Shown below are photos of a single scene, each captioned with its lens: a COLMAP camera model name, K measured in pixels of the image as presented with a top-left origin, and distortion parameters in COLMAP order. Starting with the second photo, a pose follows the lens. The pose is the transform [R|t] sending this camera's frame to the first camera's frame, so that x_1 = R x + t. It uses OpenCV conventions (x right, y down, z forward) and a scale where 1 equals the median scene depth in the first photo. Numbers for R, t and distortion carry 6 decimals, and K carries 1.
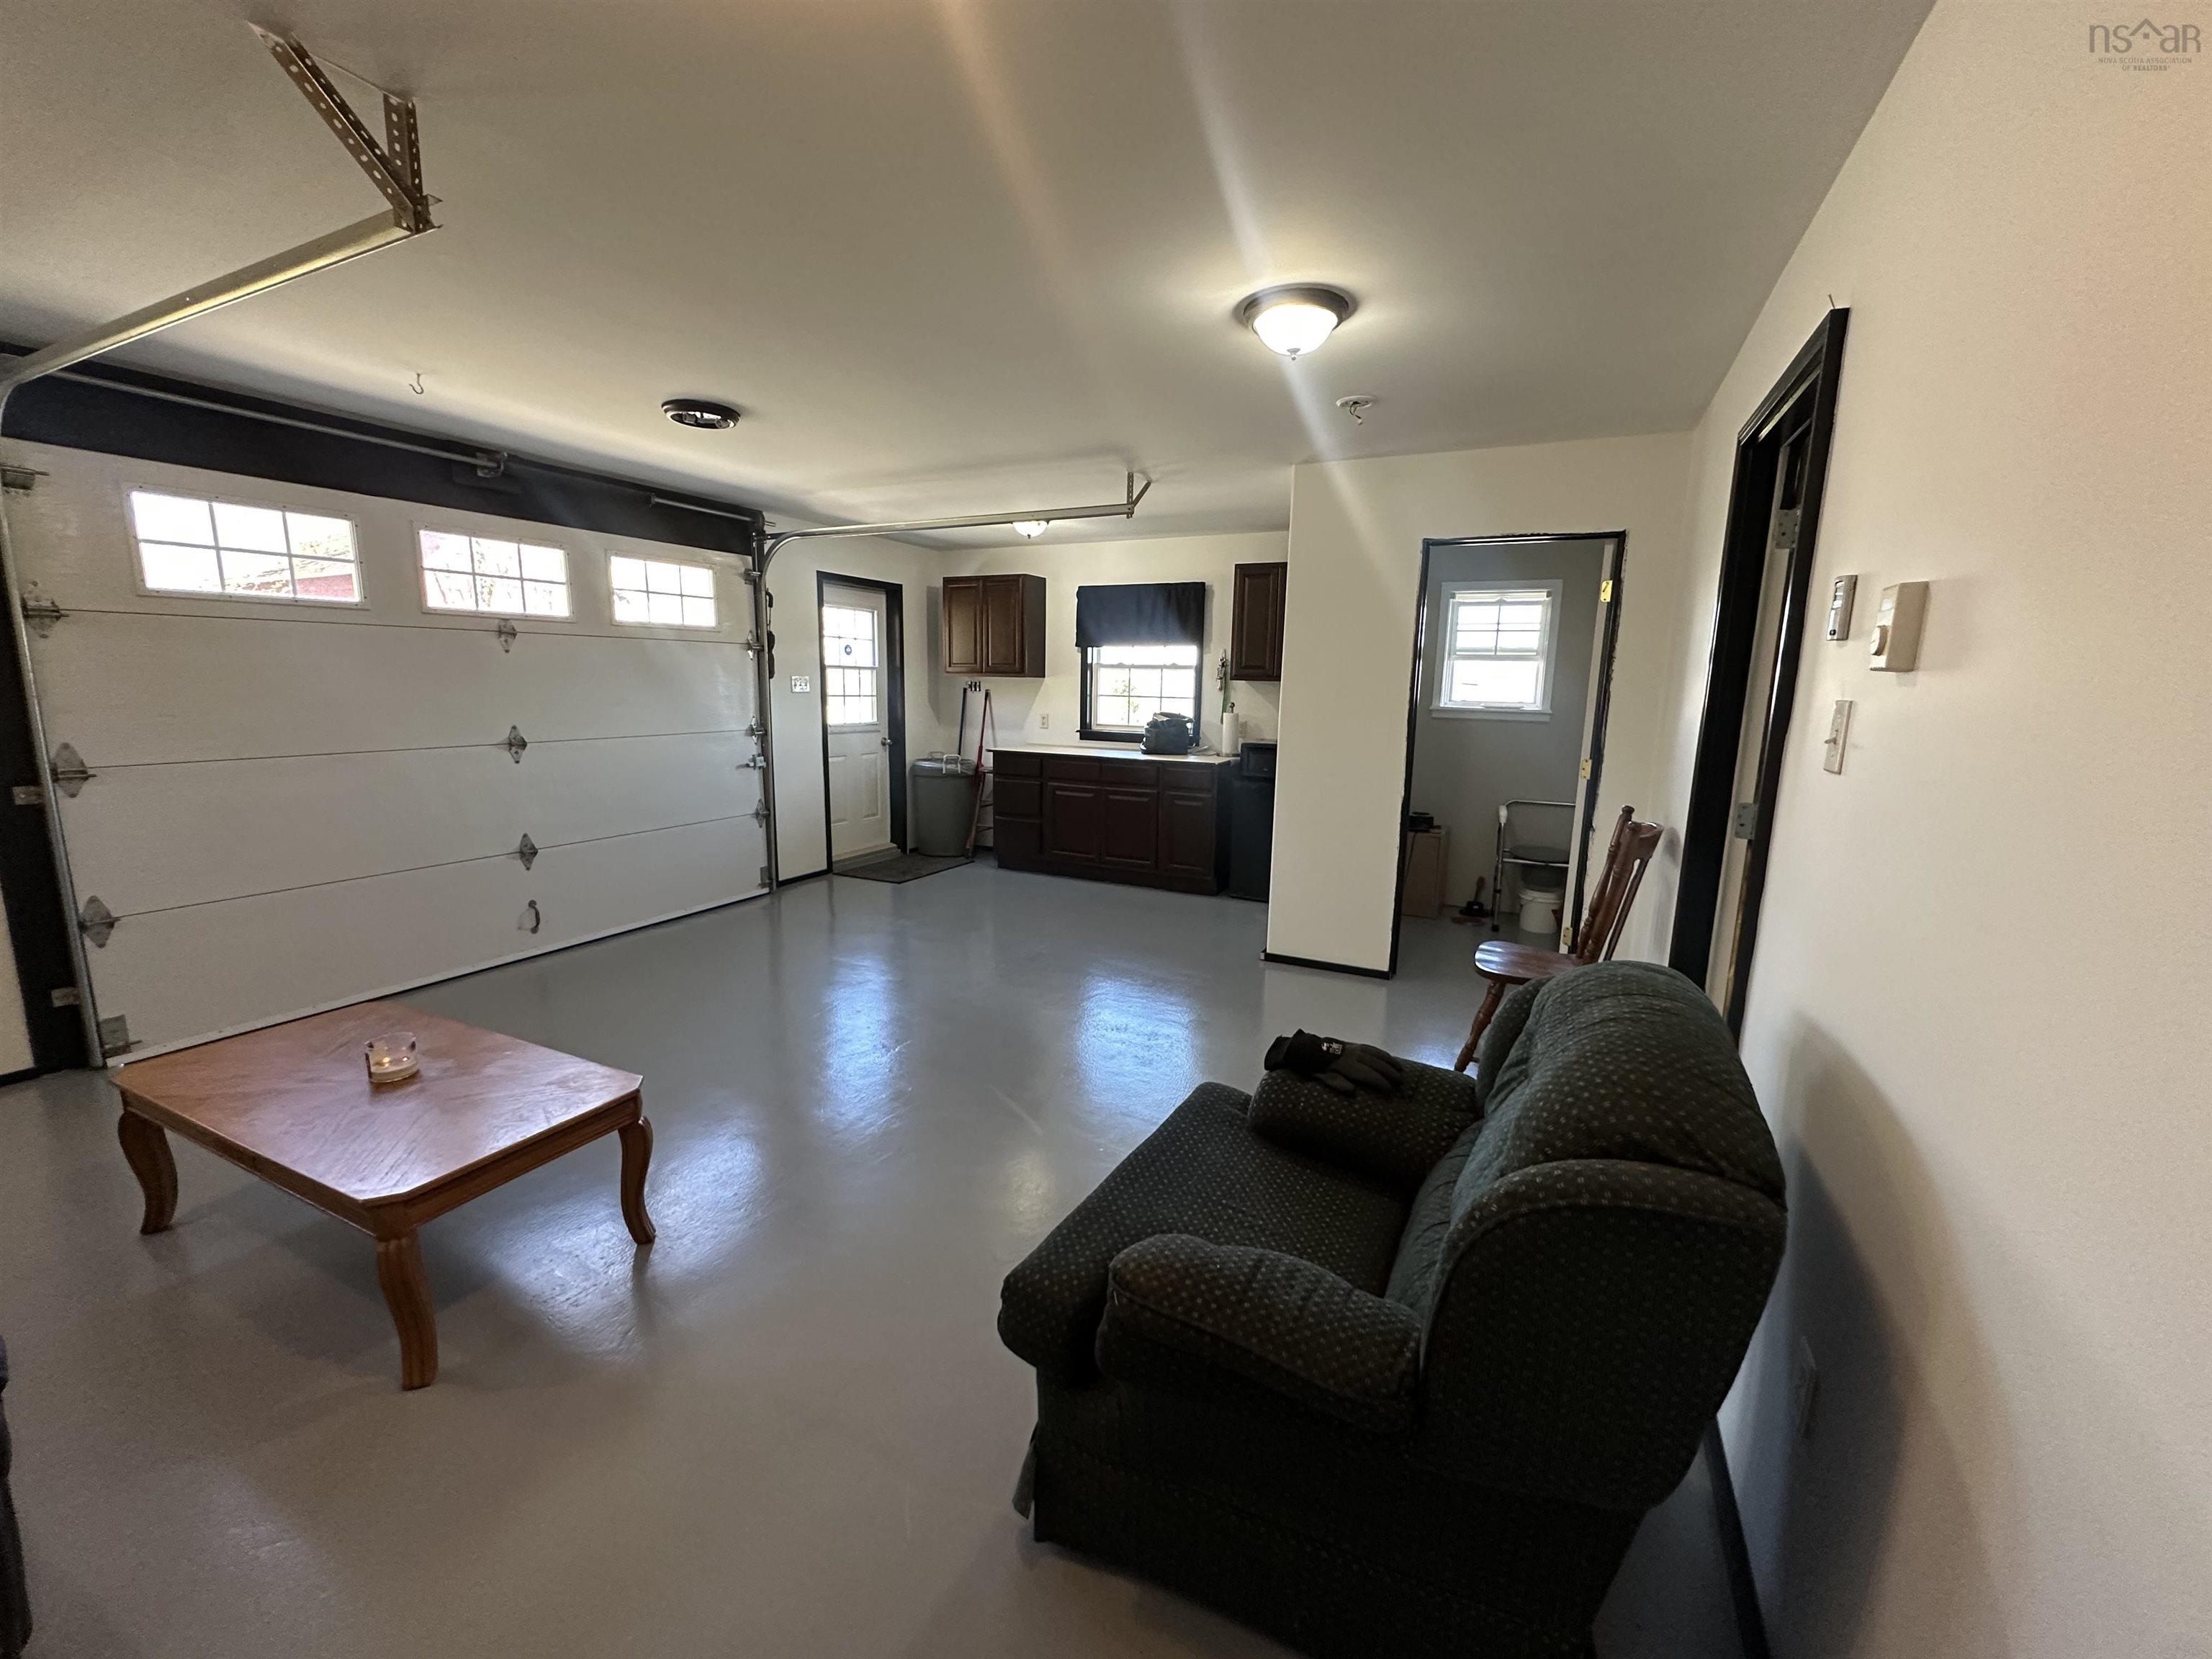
lens RADIAL K [[889.9, 0, 1104.2], [0, 889.9, 829.0], [0, 0, 1]] dist [0.002027, 0.000376]
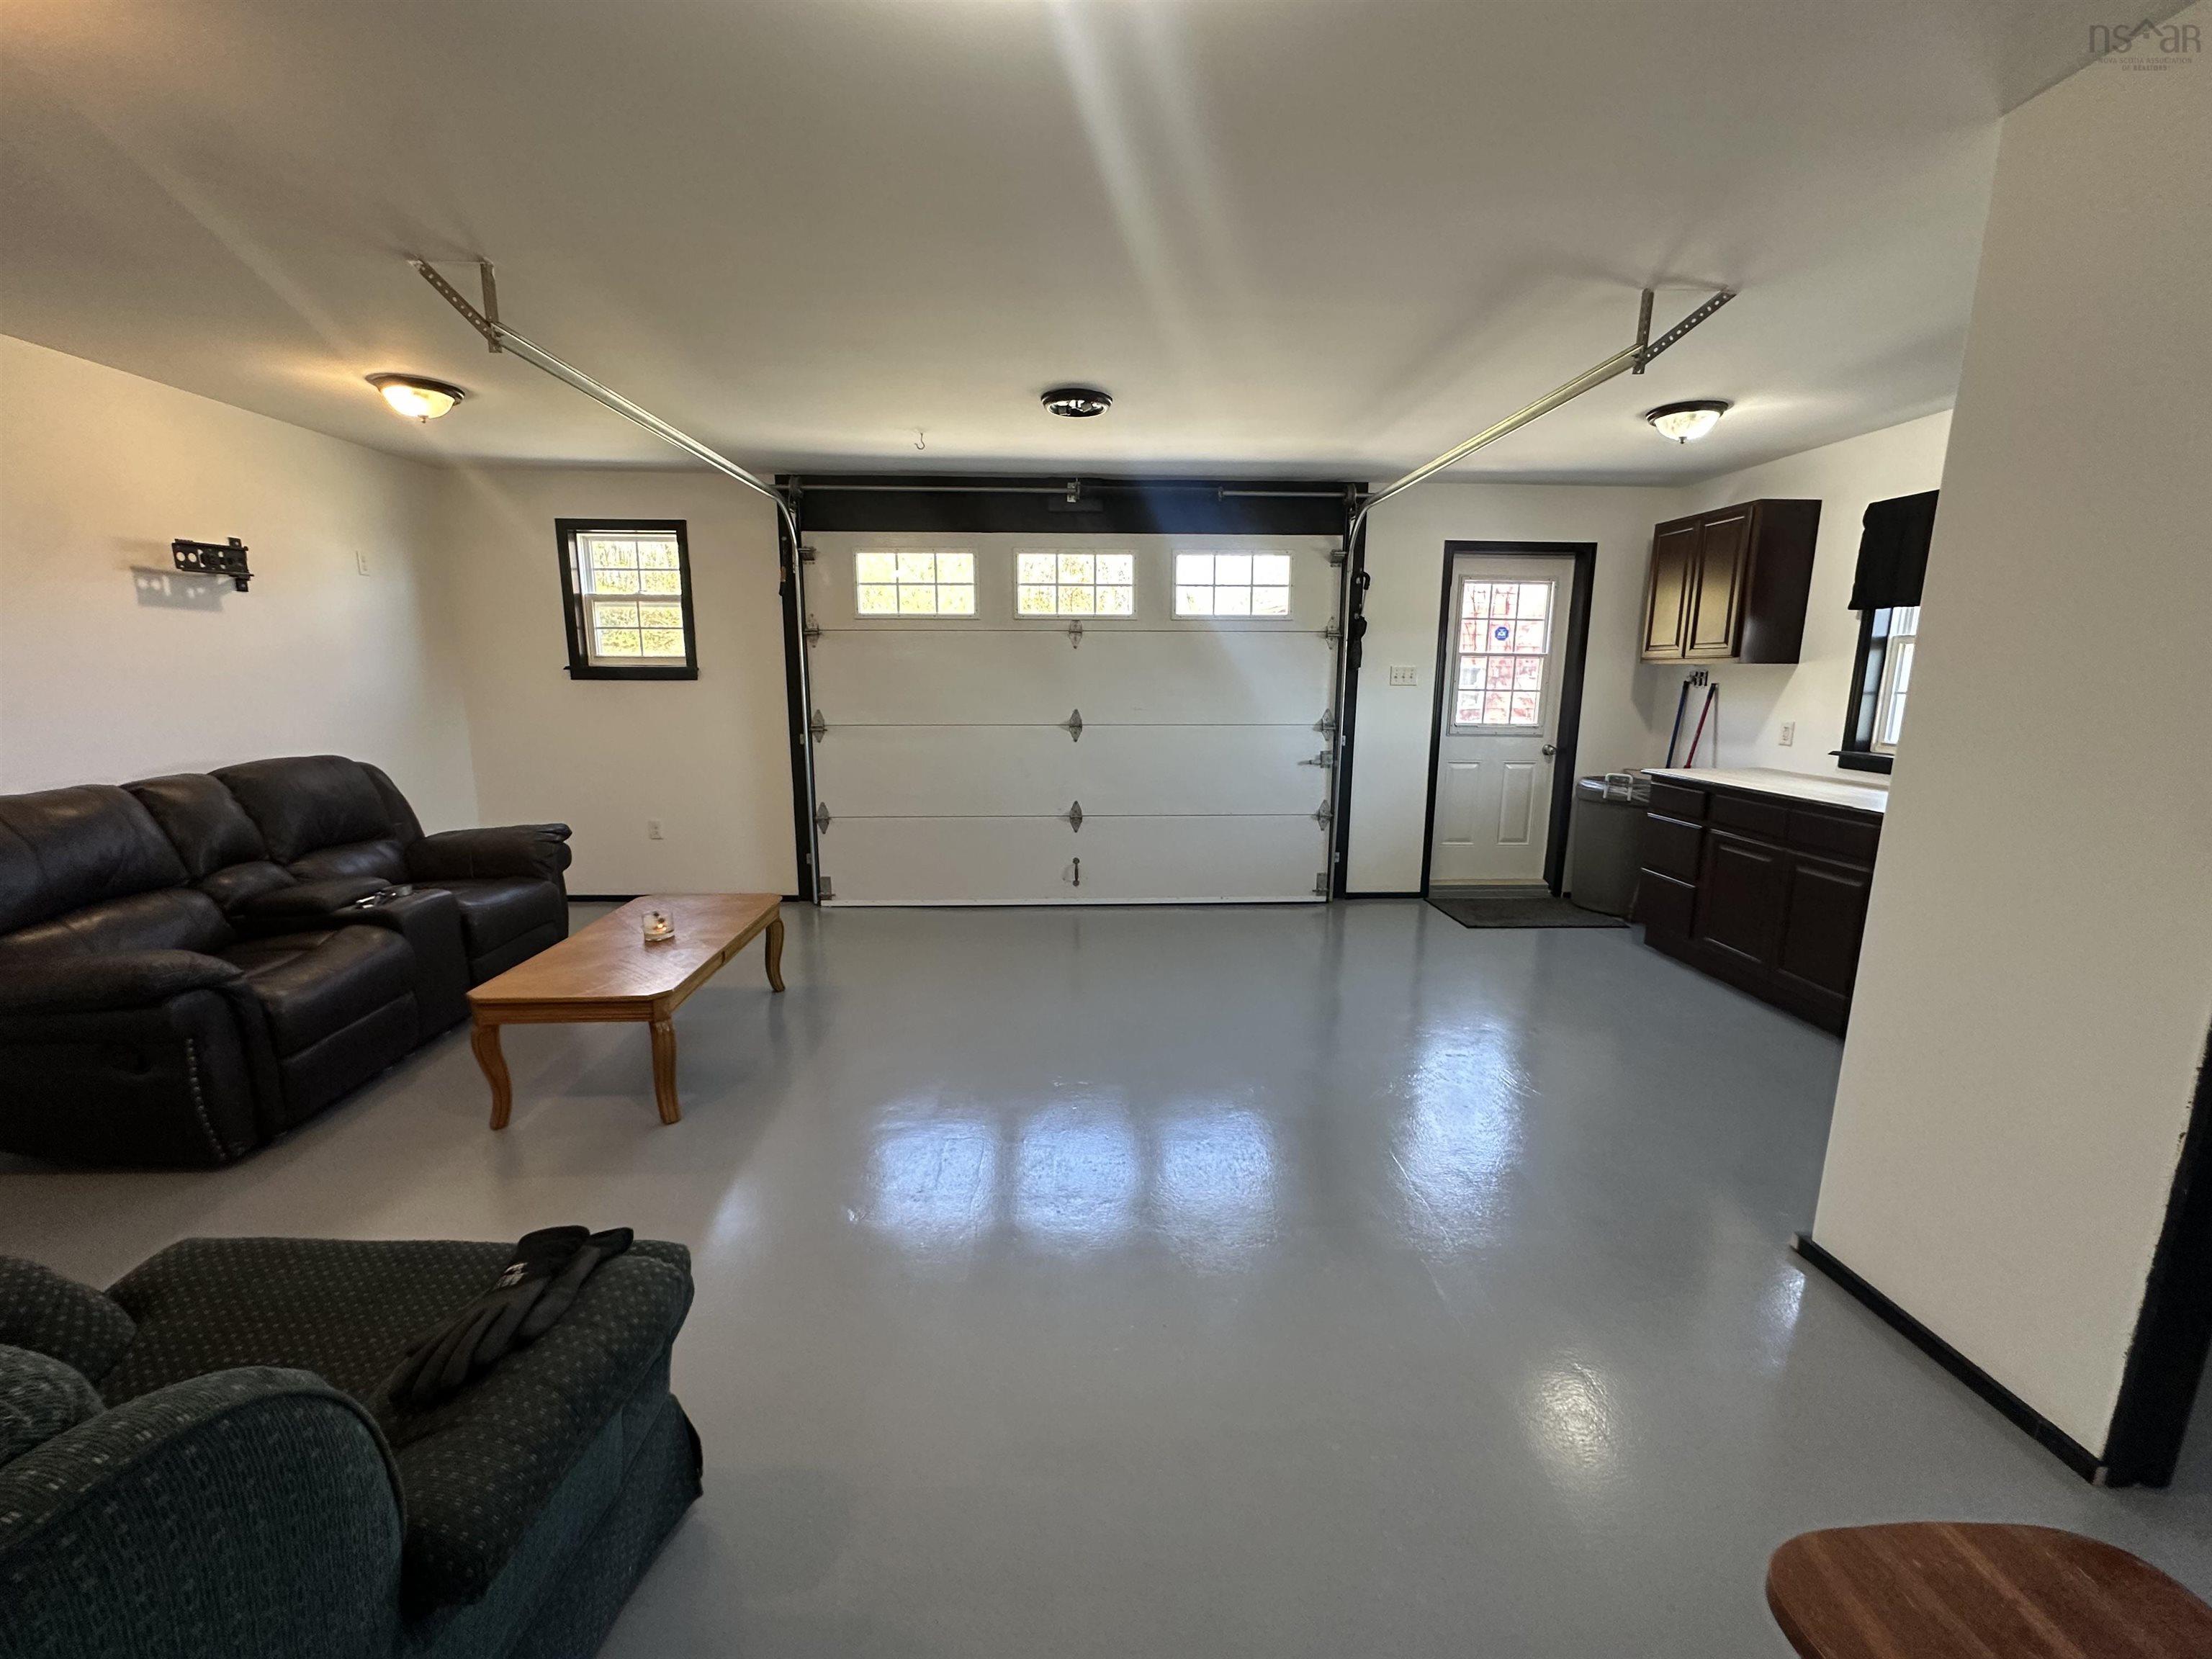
lens RADIAL K [[889.9, 0, 1106.9], [0, 889.9, 826.0], [0, 0, 1]] dist [0.002027, 0.000376]
pose [[0.484305, 0.138195, -0.863916, 0.313112], [-0.142258, 0.986744, 0.078095, -0.048067], [0.863256, 0.085078, 0.497544, 0.357134]]
